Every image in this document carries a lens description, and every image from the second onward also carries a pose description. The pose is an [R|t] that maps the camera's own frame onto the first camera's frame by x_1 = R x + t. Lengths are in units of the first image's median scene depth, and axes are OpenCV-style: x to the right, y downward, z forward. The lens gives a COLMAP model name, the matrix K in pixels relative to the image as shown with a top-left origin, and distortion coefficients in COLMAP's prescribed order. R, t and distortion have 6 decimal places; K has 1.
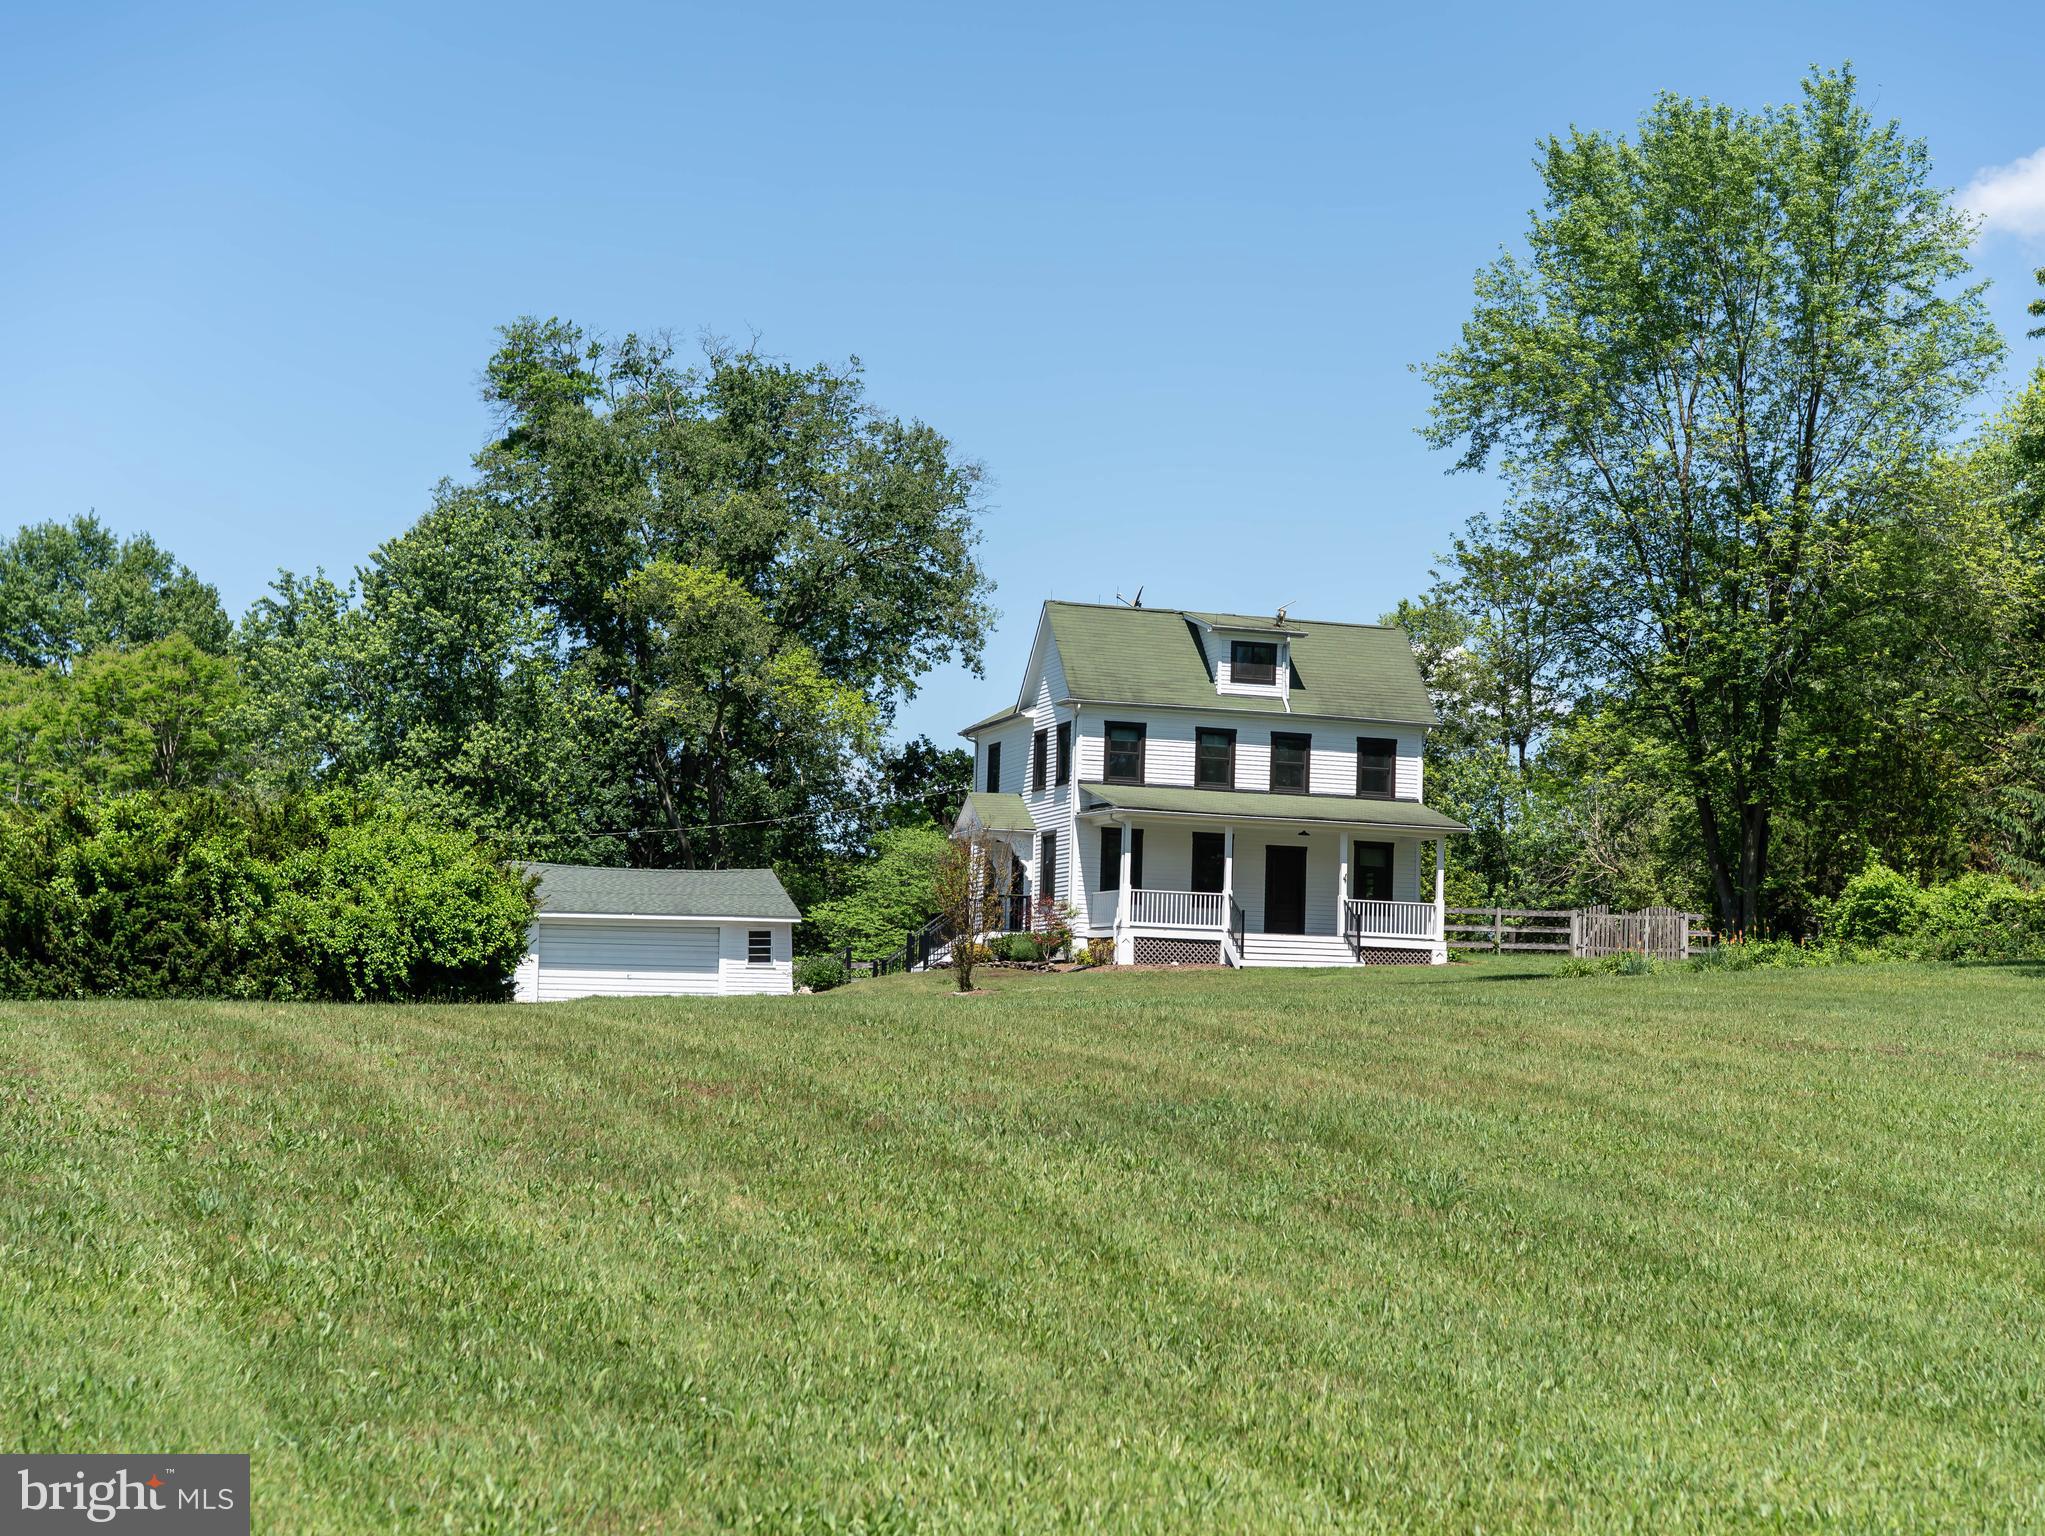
lens RADIAL K [[3575.1, 0, 1016.9], [0, 3575.1, 775.2], [0, 0, 1]] dist [-0.021298, 0.000000]
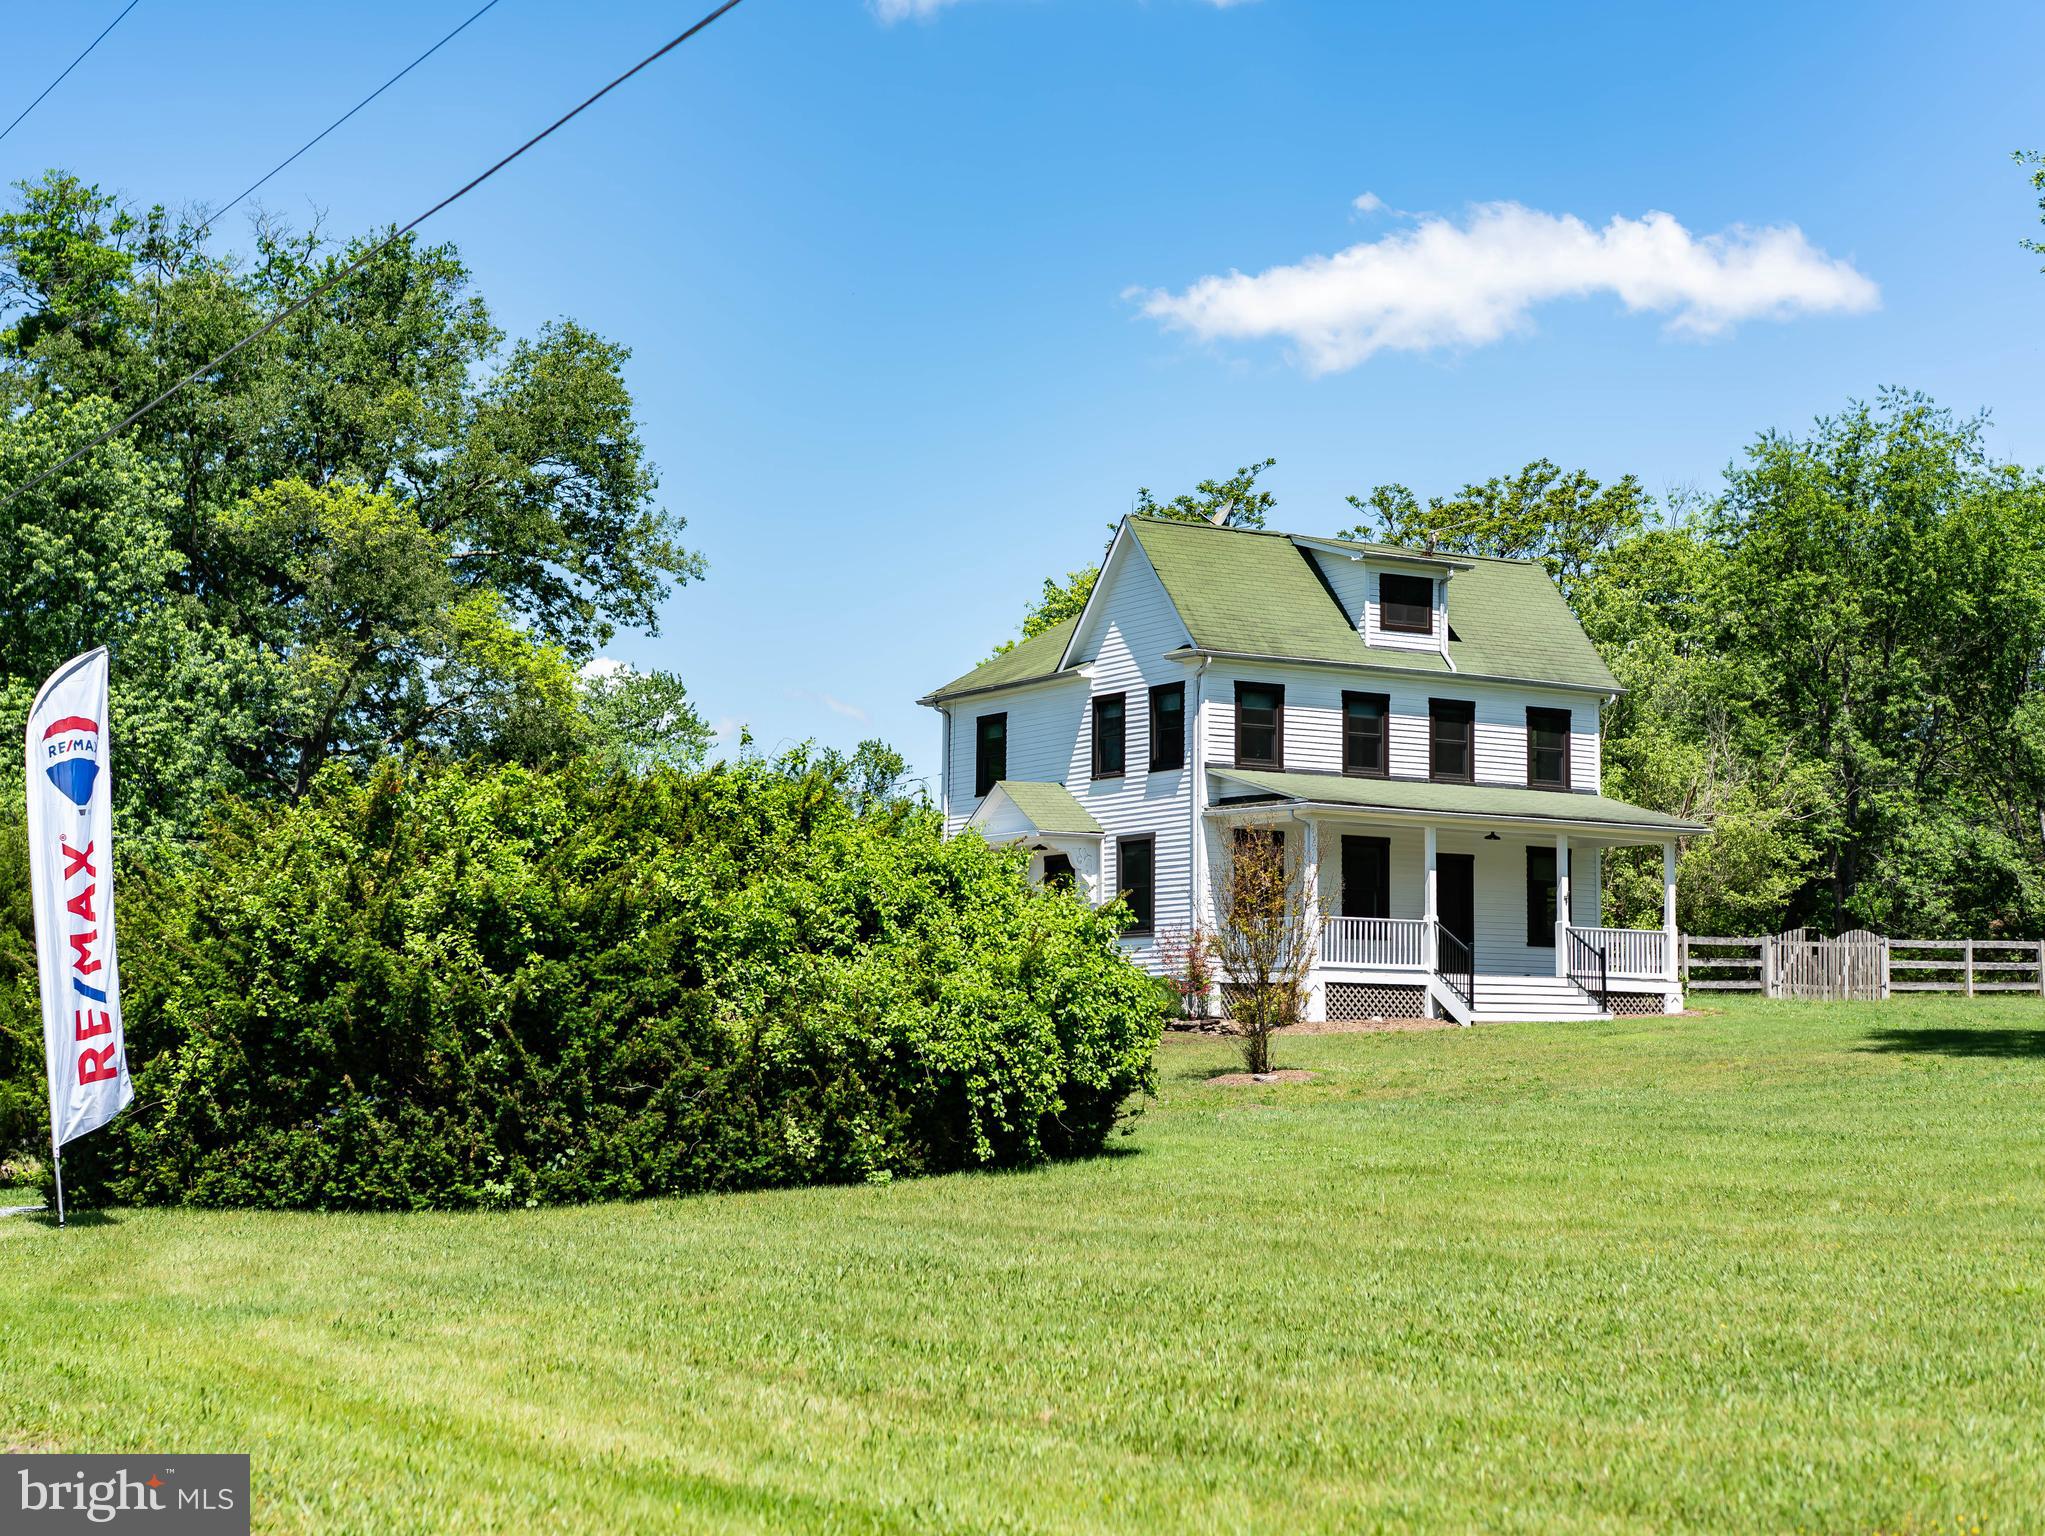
lens RADIAL K [[3575.1, 0, 940.5], [0, 3575.1, 737.8], [0, 0, 1]] dist [-0.021298, 0.000000]
pose [[0.971767, 0.003257, 0.235921, -0.200203], [-0.000617, 0.999936, -0.011264, 0.004297], [-0.235942, 0.010801, 0.971707, 0.310266]]
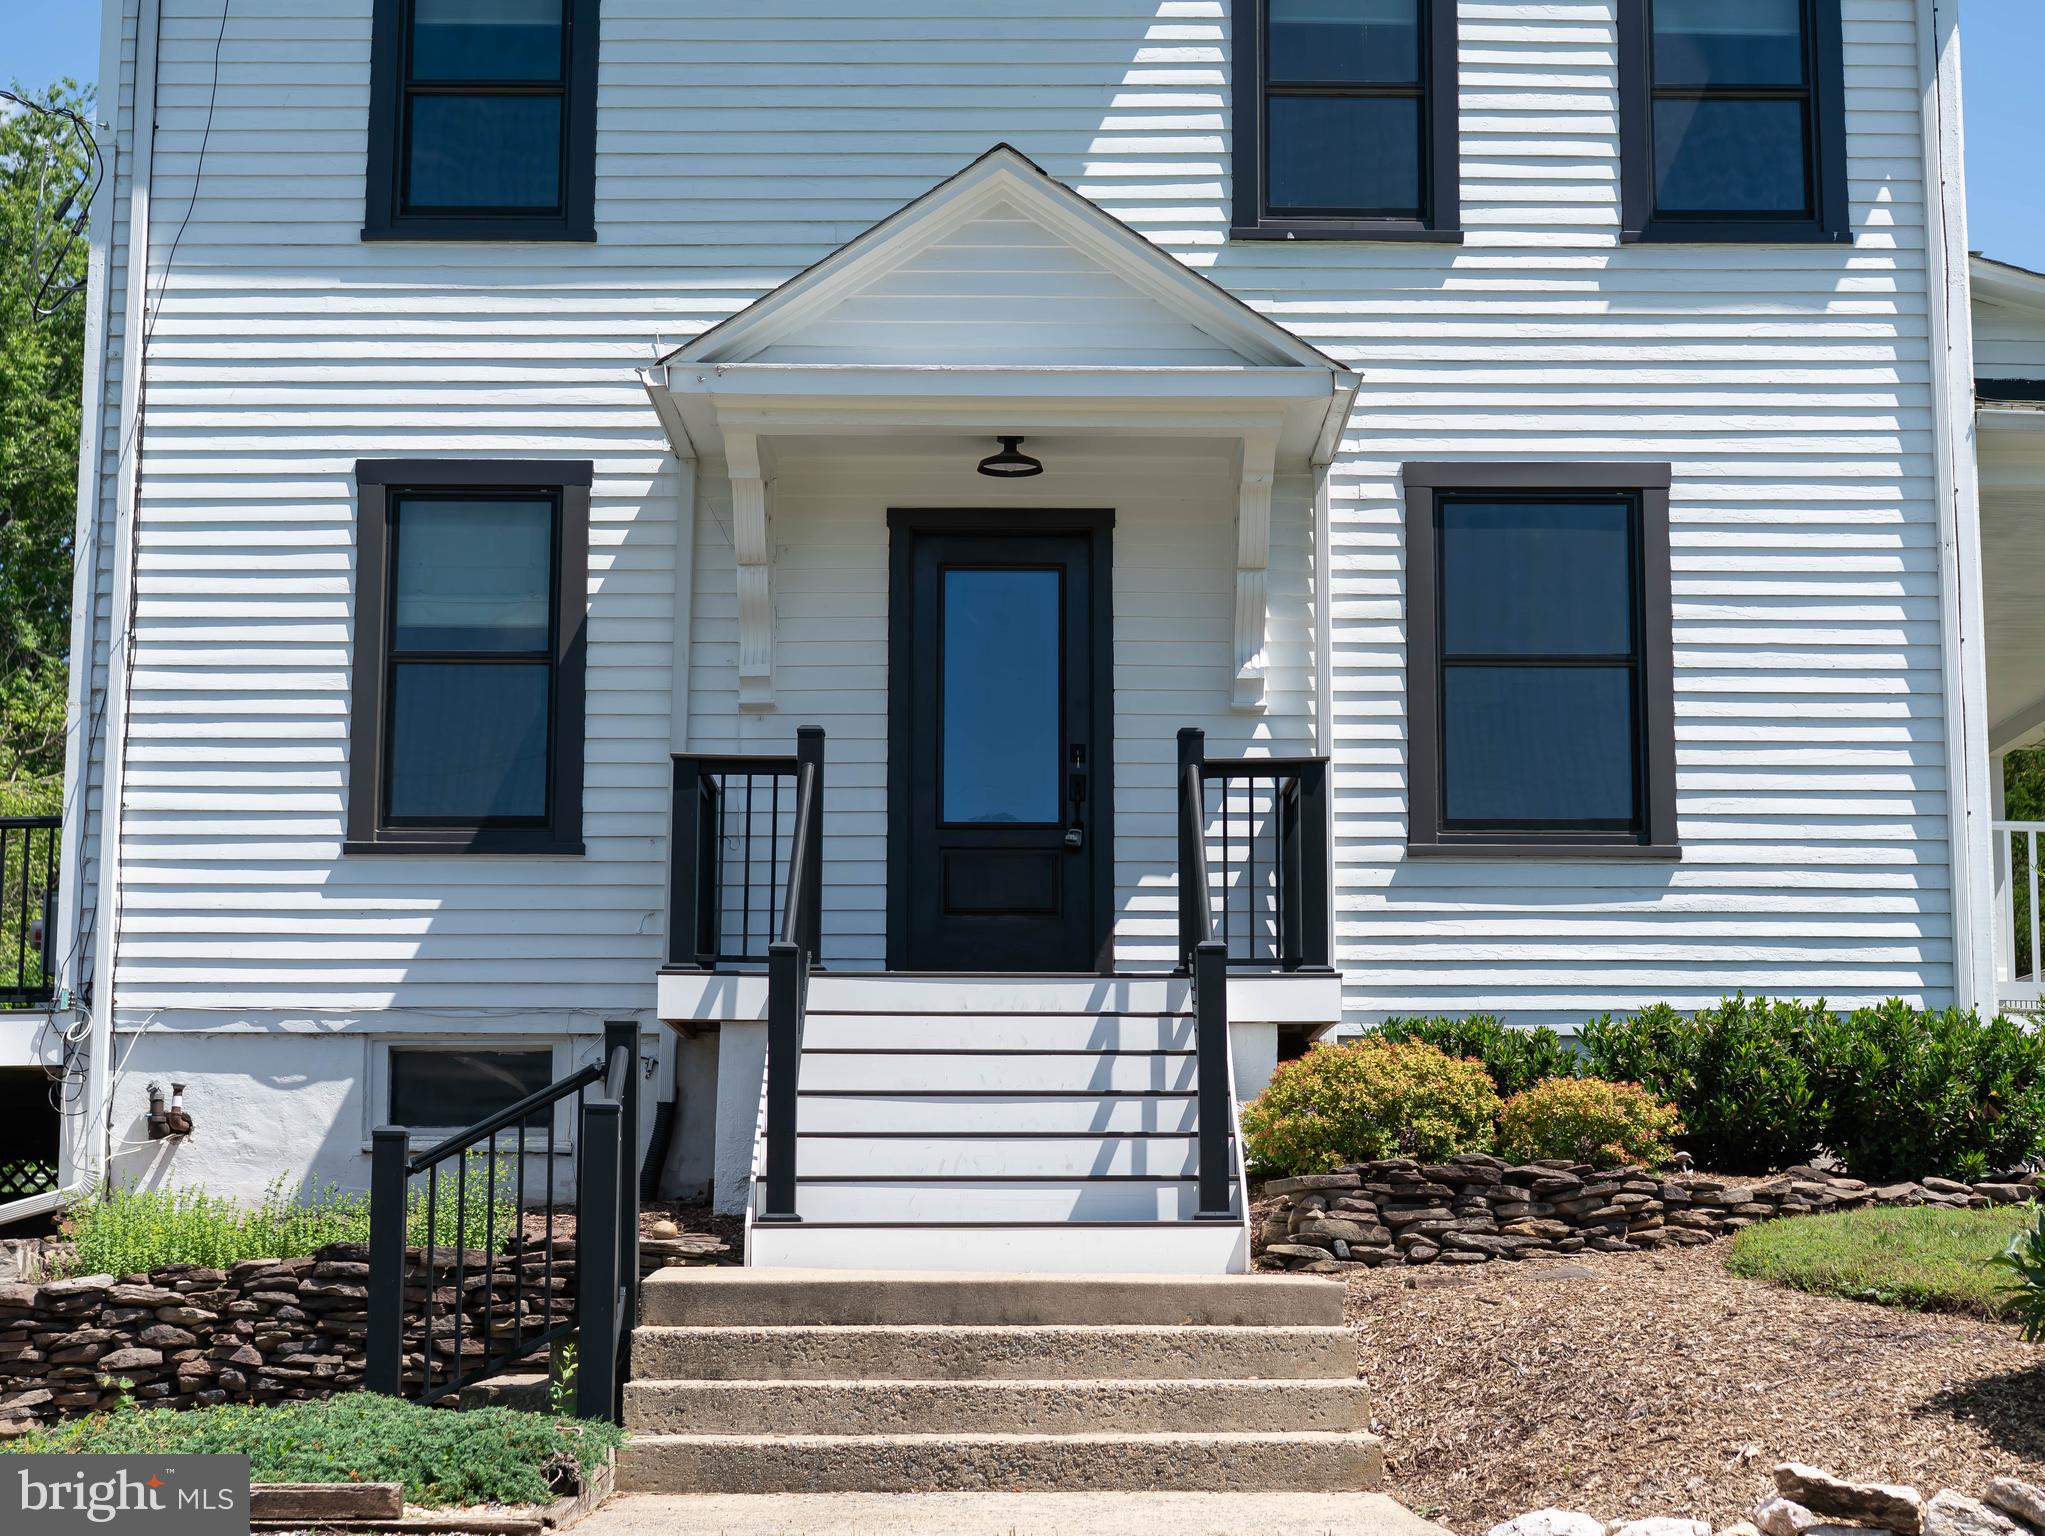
lens RADIAL K [[3575.1, 0, 1030.6], [0, 3575.1, 752.7], [0, 0, 1]] dist [-0.021298, 0.000000]
pose [[0.285501, 0.120485, 0.950775, -0.175498], [-0.077014, 0.991742, -0.102550, 0.052006], [-0.955279, -0.043945, 0.292423, 0.974075]]
